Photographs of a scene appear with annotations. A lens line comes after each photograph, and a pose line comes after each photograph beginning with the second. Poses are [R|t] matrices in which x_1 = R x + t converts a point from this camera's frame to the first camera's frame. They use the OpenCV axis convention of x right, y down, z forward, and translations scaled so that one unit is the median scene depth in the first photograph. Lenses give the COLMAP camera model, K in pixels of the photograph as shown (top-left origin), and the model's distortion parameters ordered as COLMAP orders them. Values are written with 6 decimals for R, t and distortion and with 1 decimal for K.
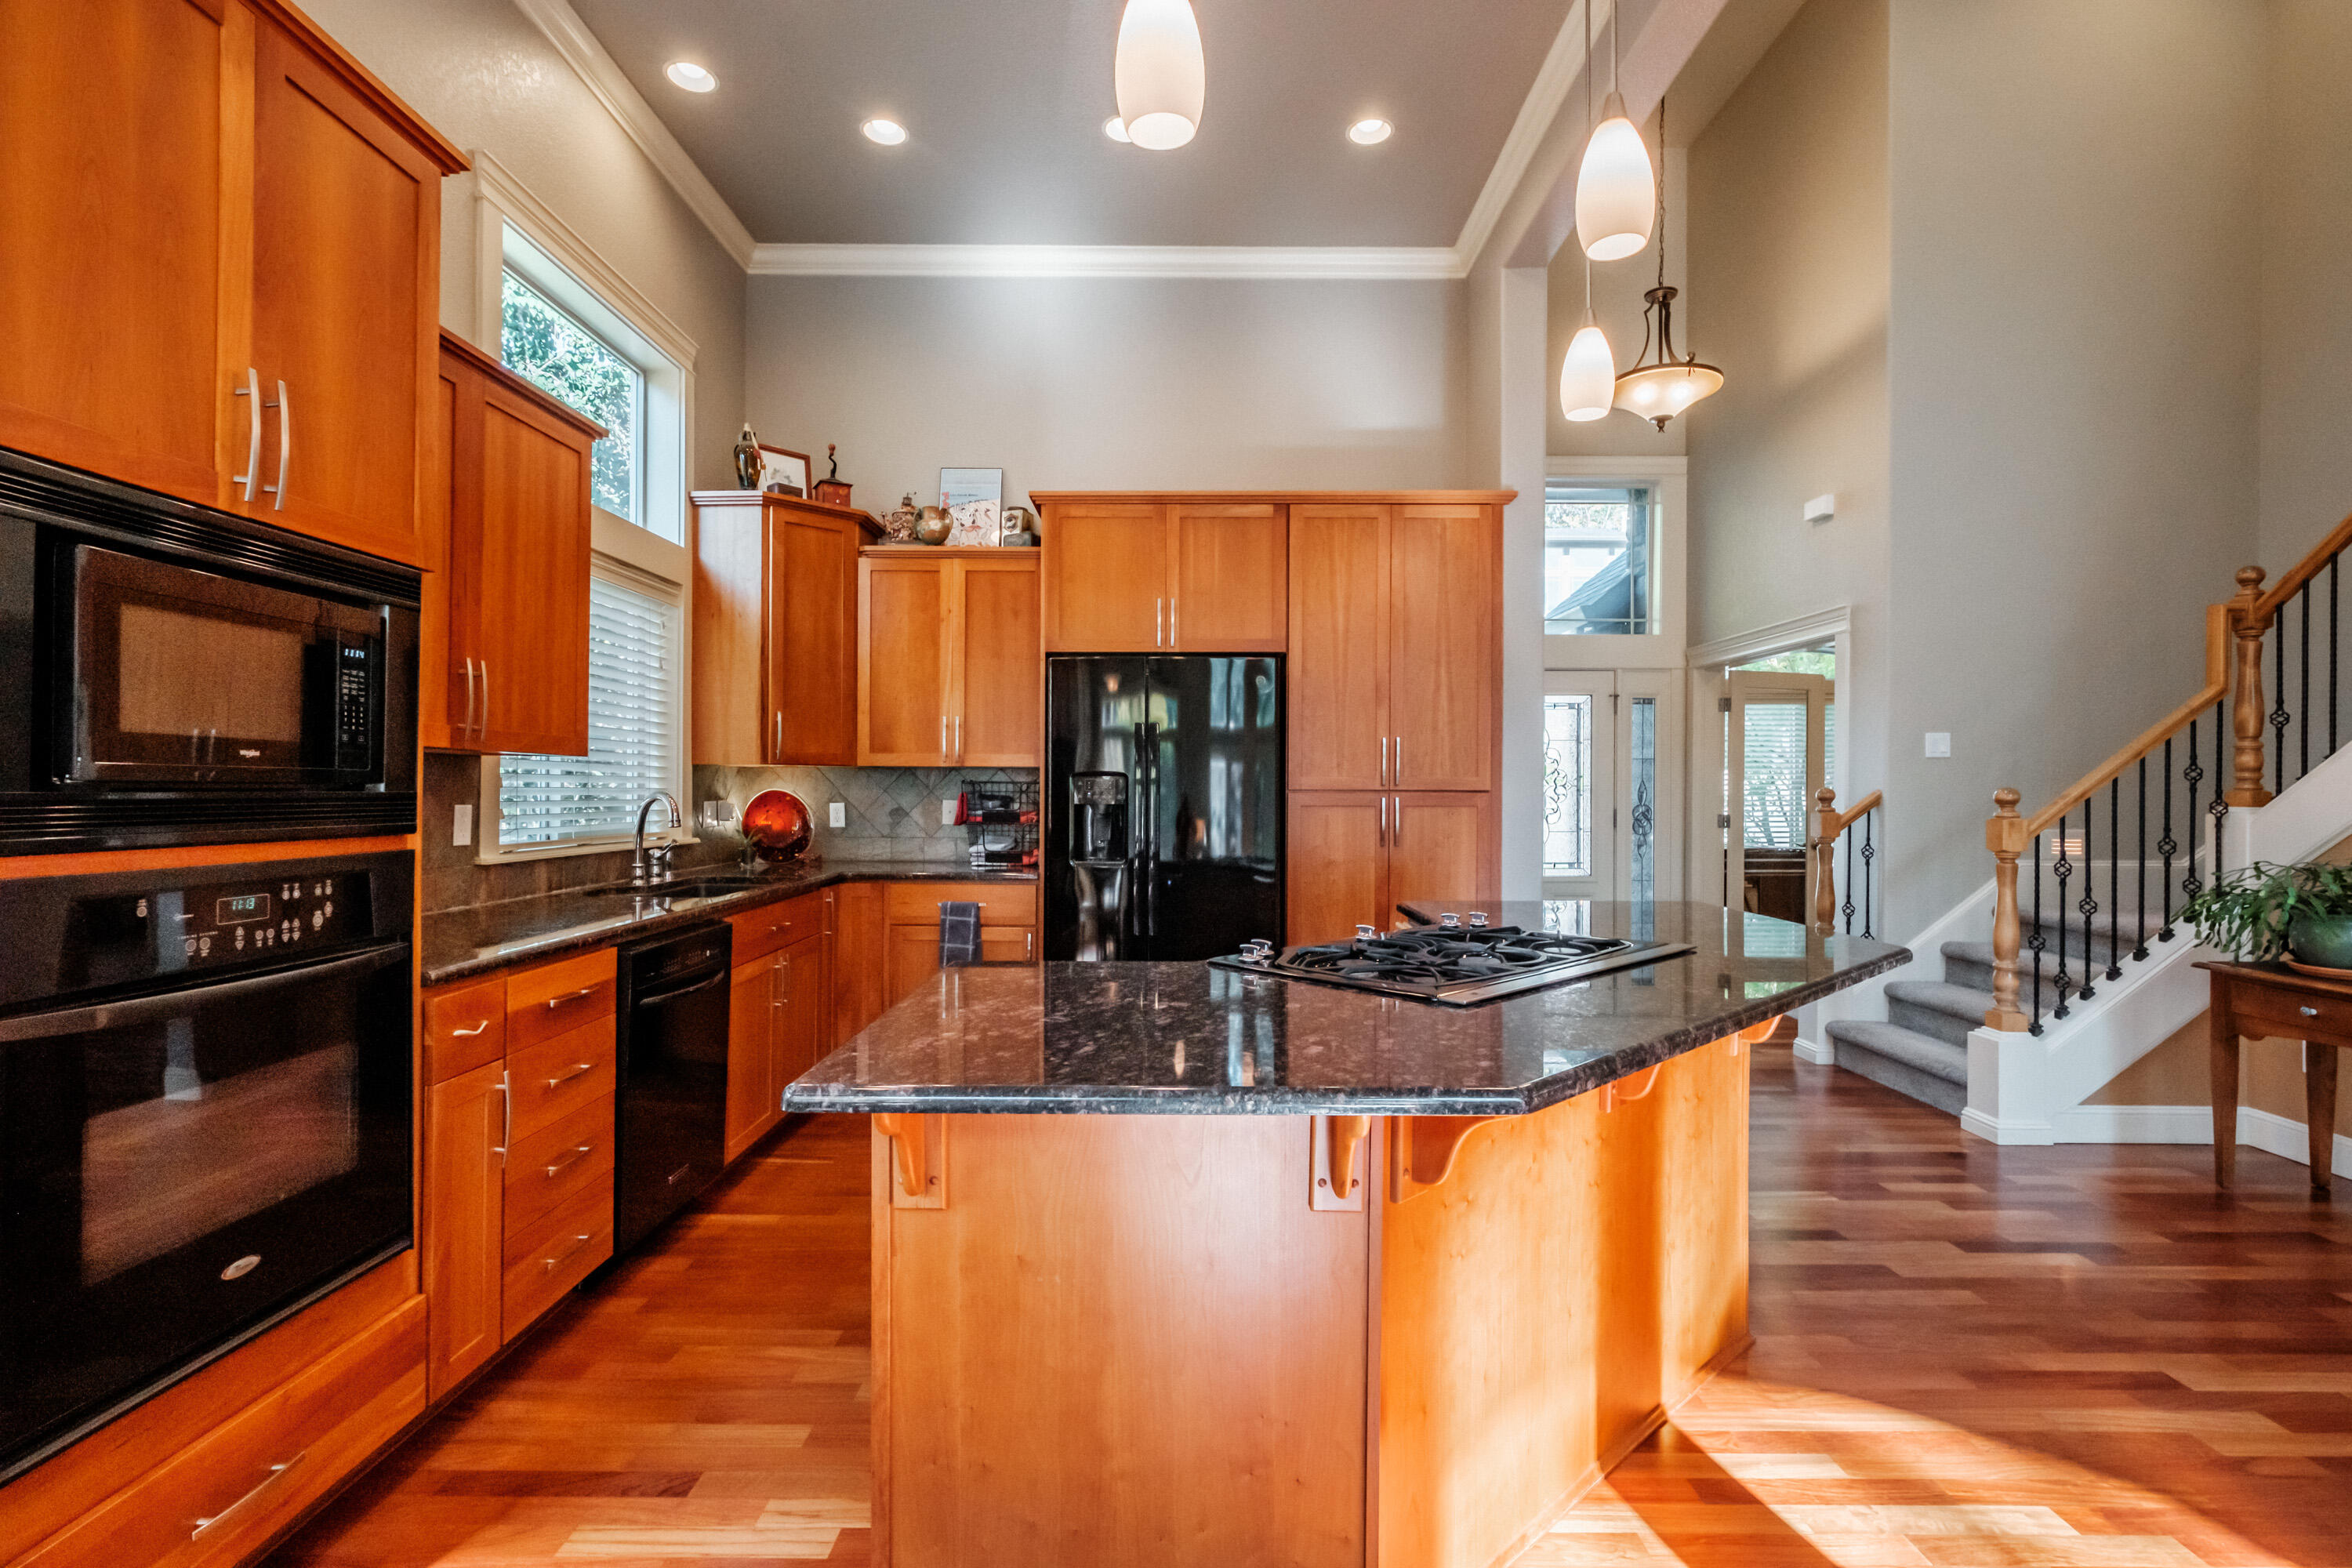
lens RADIAL K [[1103.2, 0, 1177.8], [0, 1103.2, 790.1], [0, 0, 1]] dist [-0.000559, 0.000605]
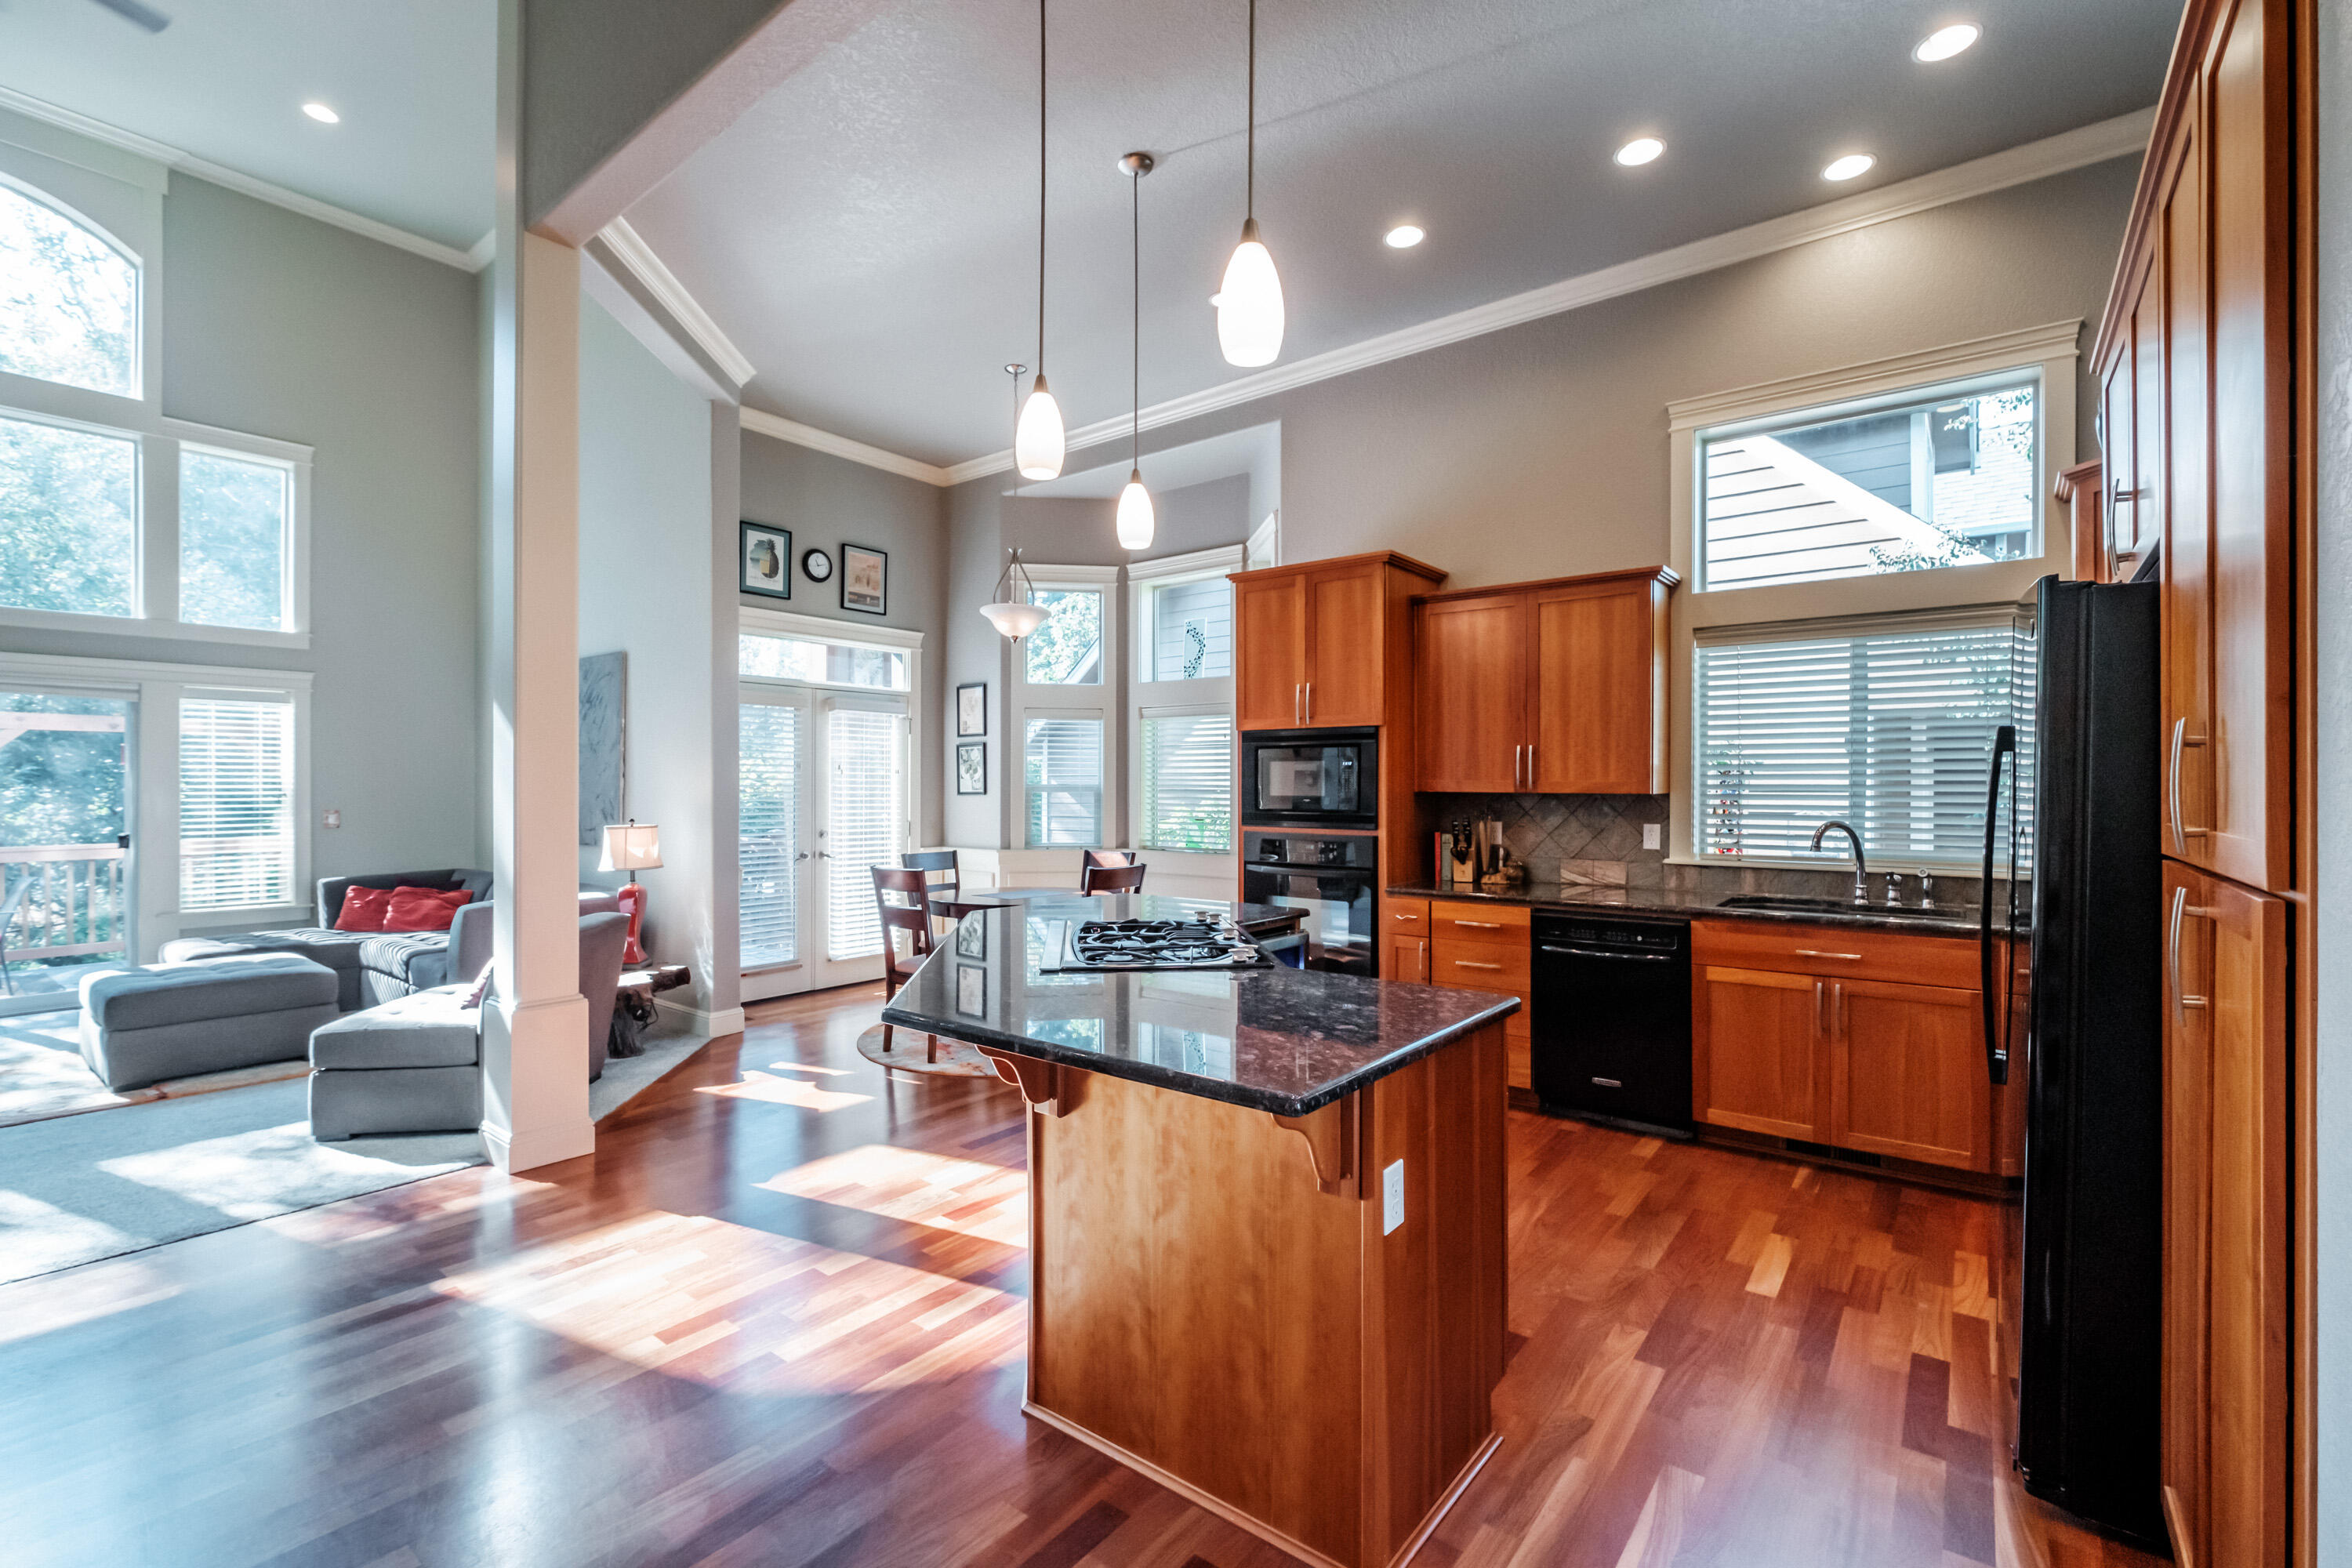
lens RADIAL K [[1019.0, 0, 1187.3], [0, 1019.0, 779.6], [0, 0, 1]] dist [-0.003917, -0.000242]
pose [[-0.616552, -0.007189, -0.787281, 0.932796], [-0.003656, 0.999974, -0.006269, -0.039885], [0.787306, -0.000987, -0.616562, 1.372599]]
